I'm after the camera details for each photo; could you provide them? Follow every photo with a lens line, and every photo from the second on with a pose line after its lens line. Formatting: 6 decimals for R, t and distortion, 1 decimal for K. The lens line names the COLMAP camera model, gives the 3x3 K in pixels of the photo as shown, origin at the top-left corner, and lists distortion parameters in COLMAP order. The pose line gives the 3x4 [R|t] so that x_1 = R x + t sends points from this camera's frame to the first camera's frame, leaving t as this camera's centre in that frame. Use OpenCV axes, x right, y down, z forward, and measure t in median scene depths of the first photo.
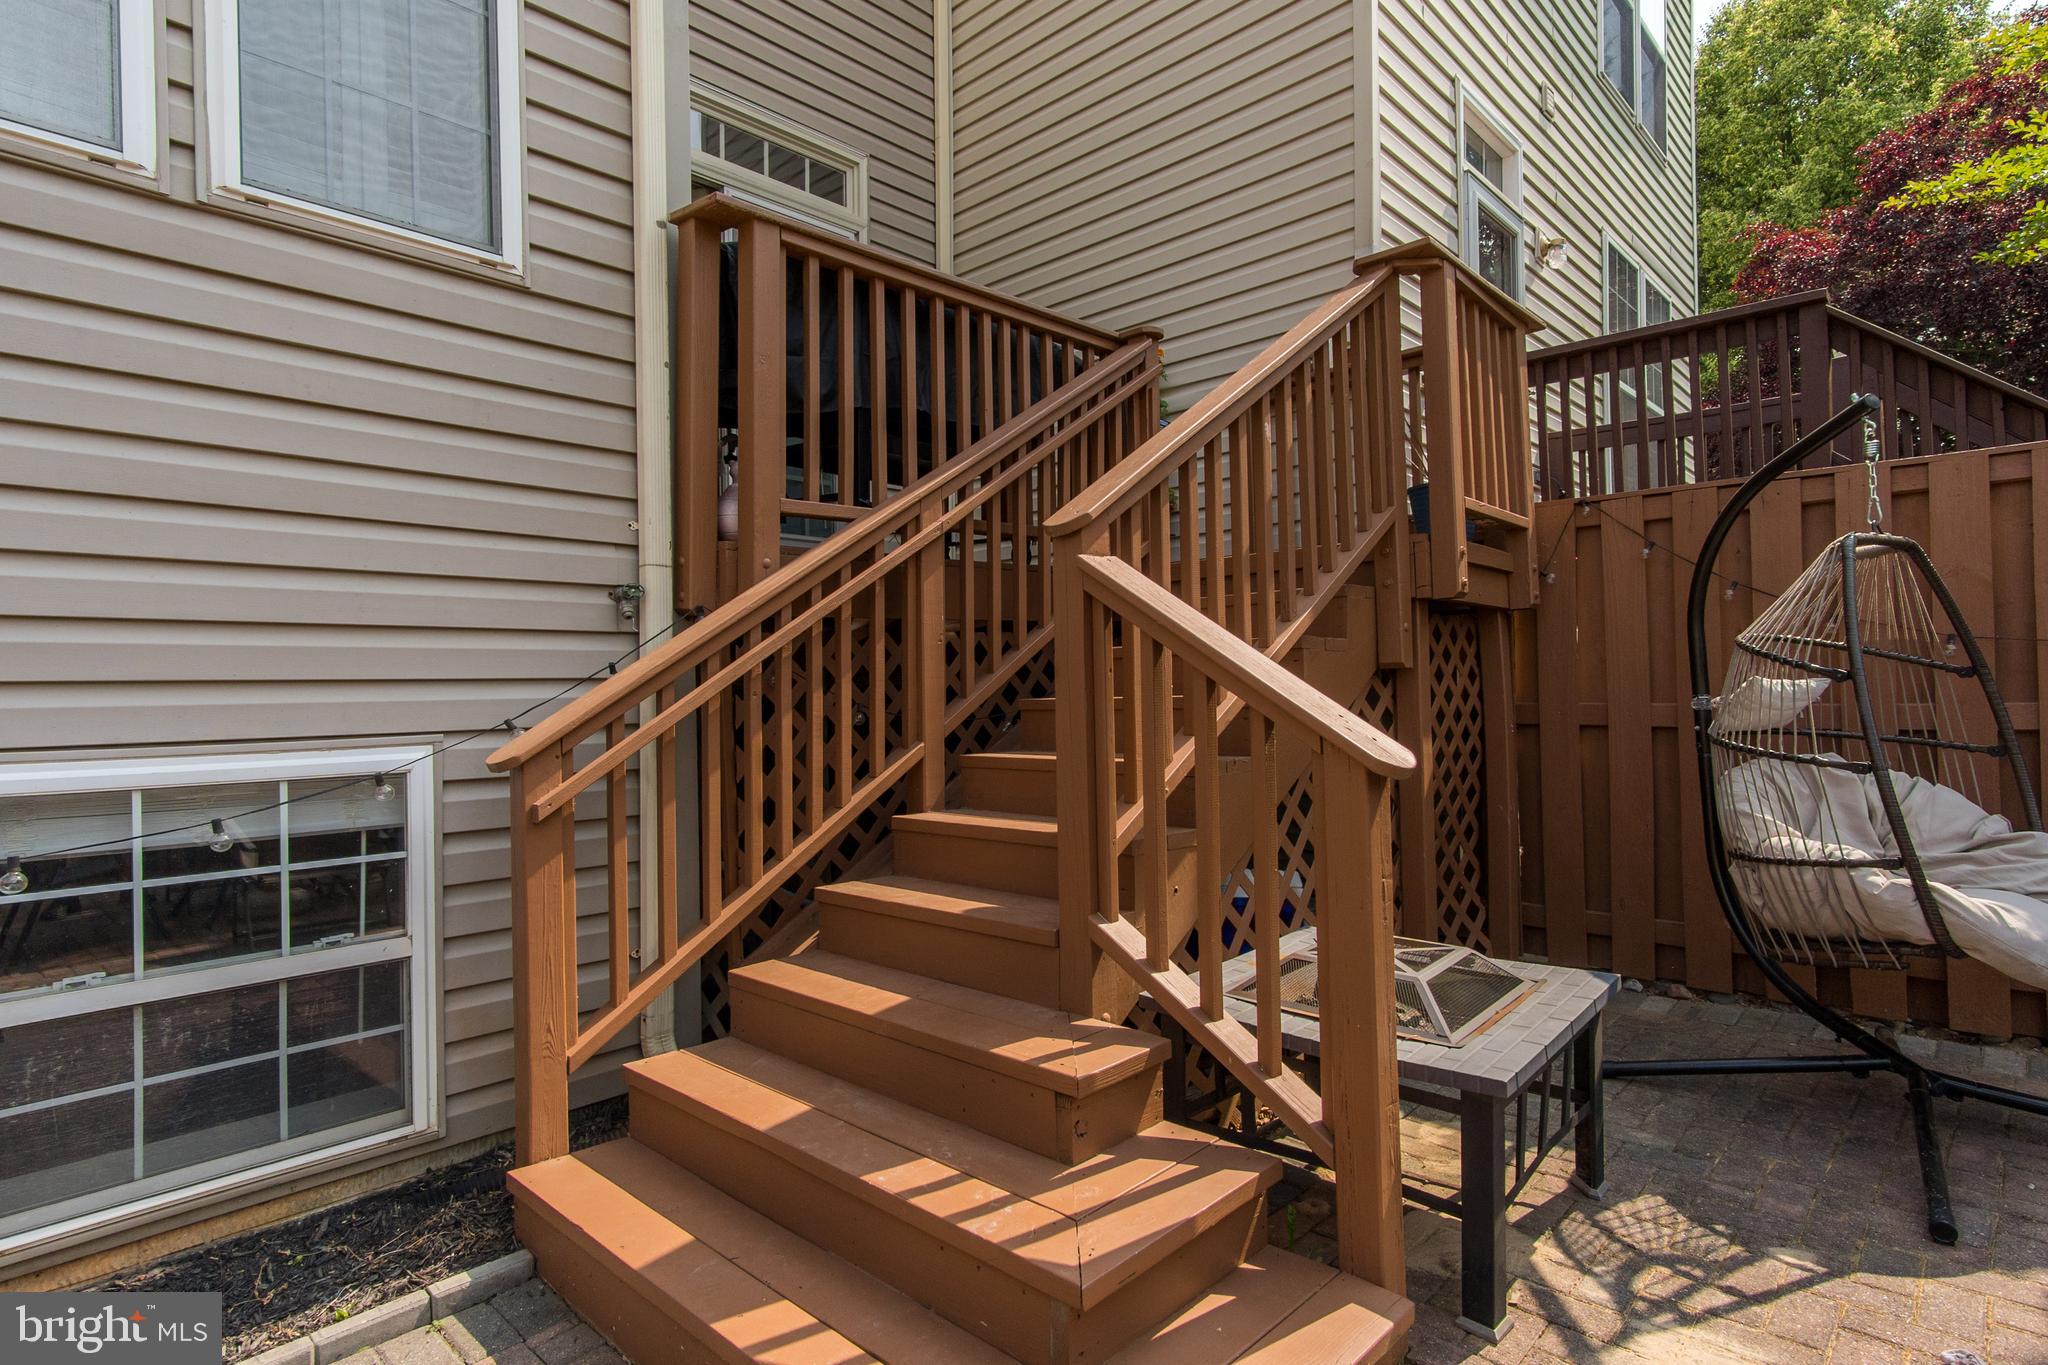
lens RADIAL K [[1077.9, 0, 1024.0], [0, 1077.9, 682.5], [0, 0, 1]] dist [0.001782, -0.000014]
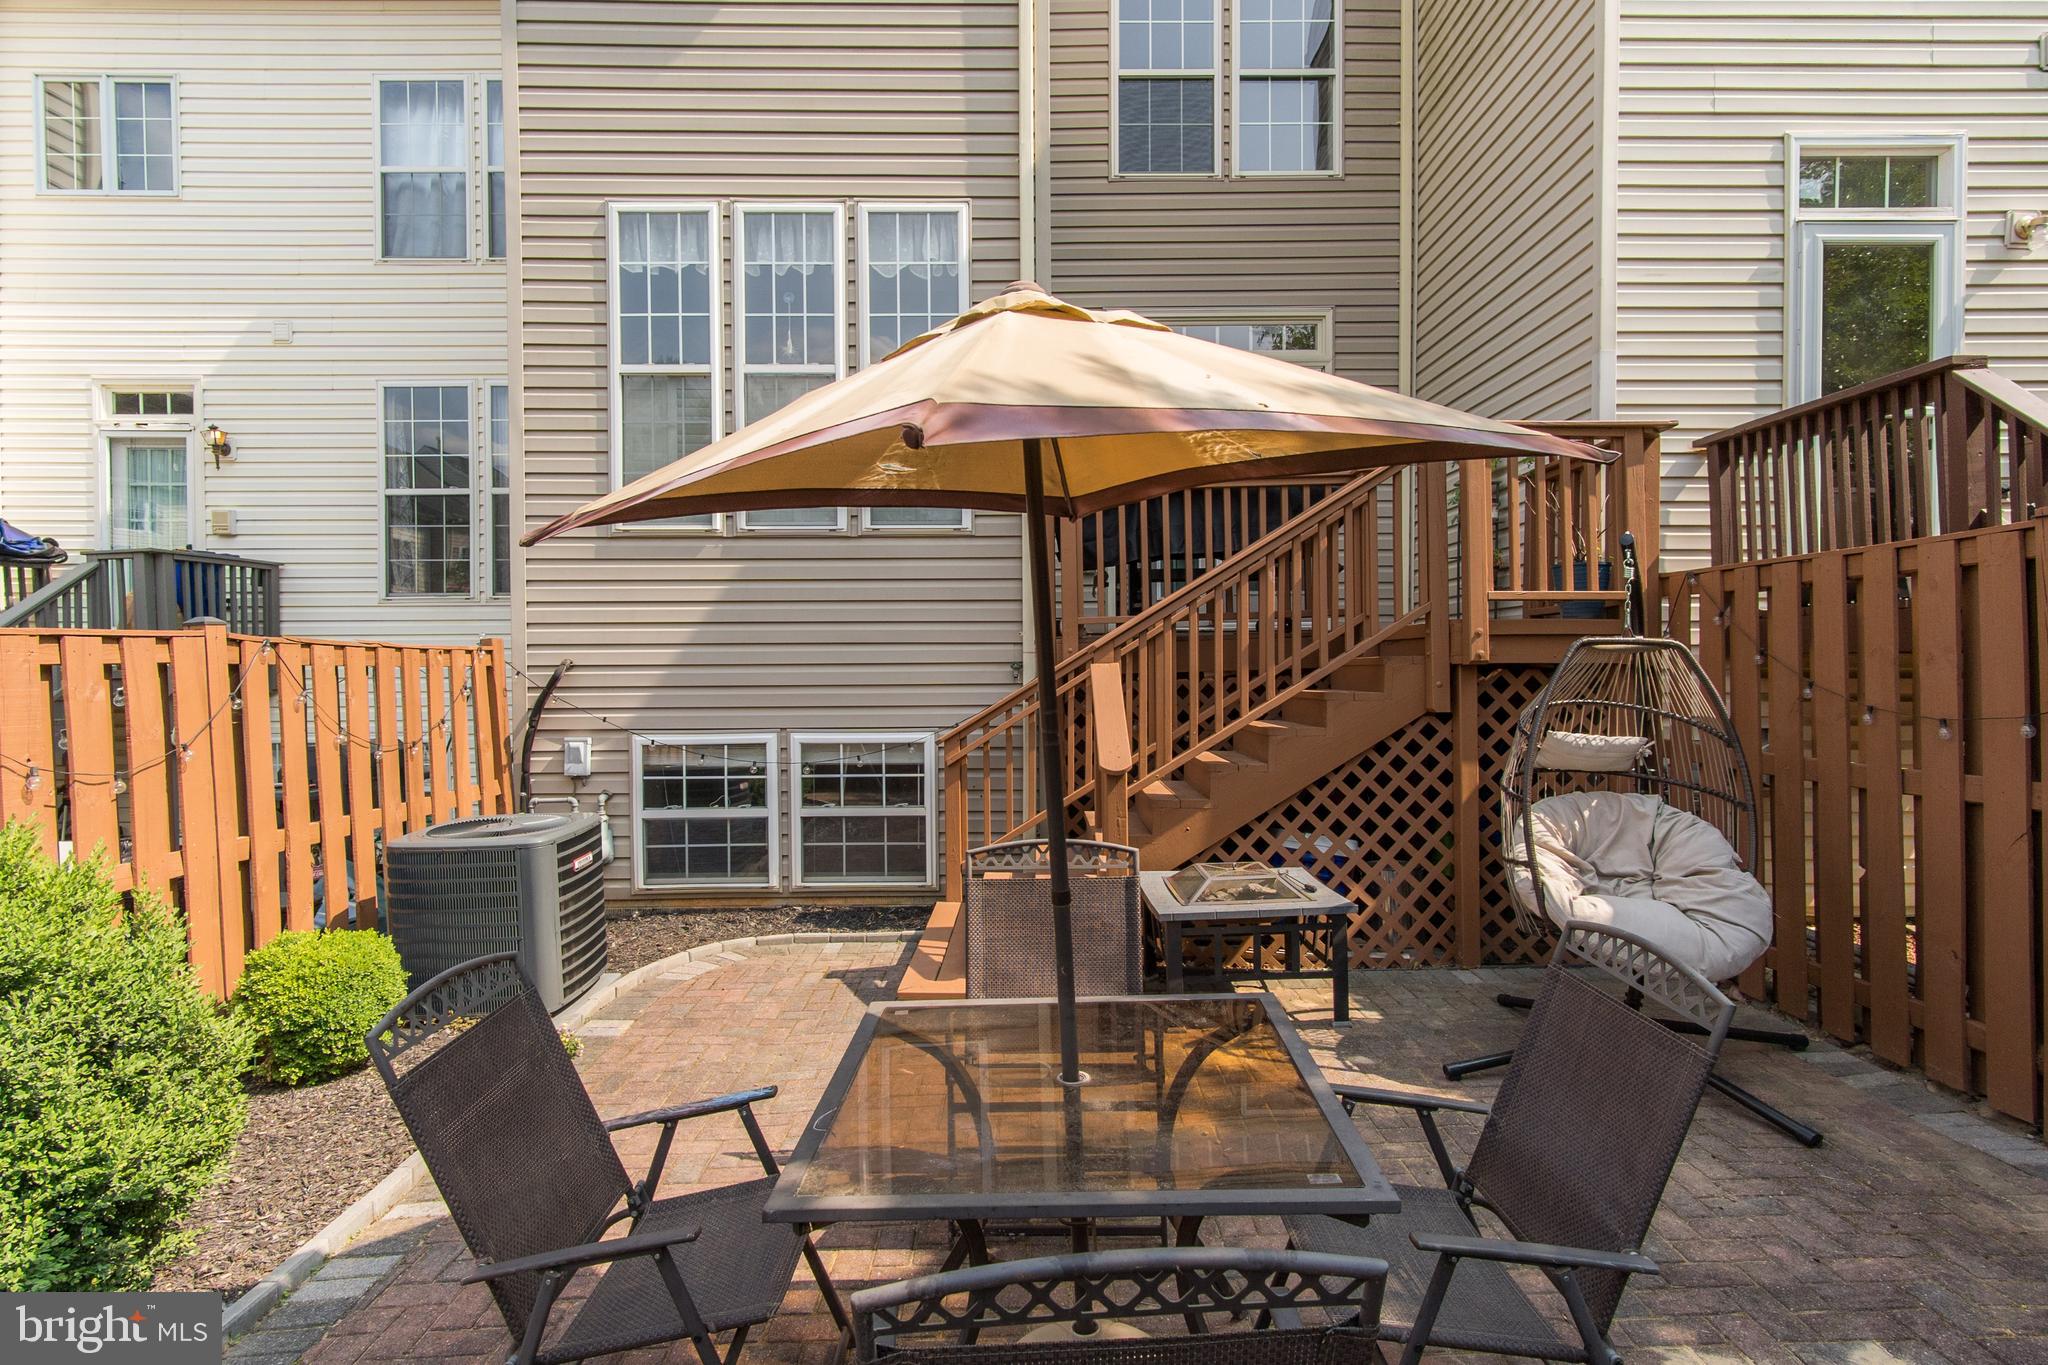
lens RADIAL K [[1077.9, 0, 1024.0], [0, 1077.9, 682.5], [0, 0, 1]] dist [0.001782, -0.000014]
pose [[0.687651, 0.023450, -0.725663, 1.453960], [0.000427, 0.999465, 0.032702, -0.143327], [0.726042, -0.022797, 0.687273, -0.574228]]
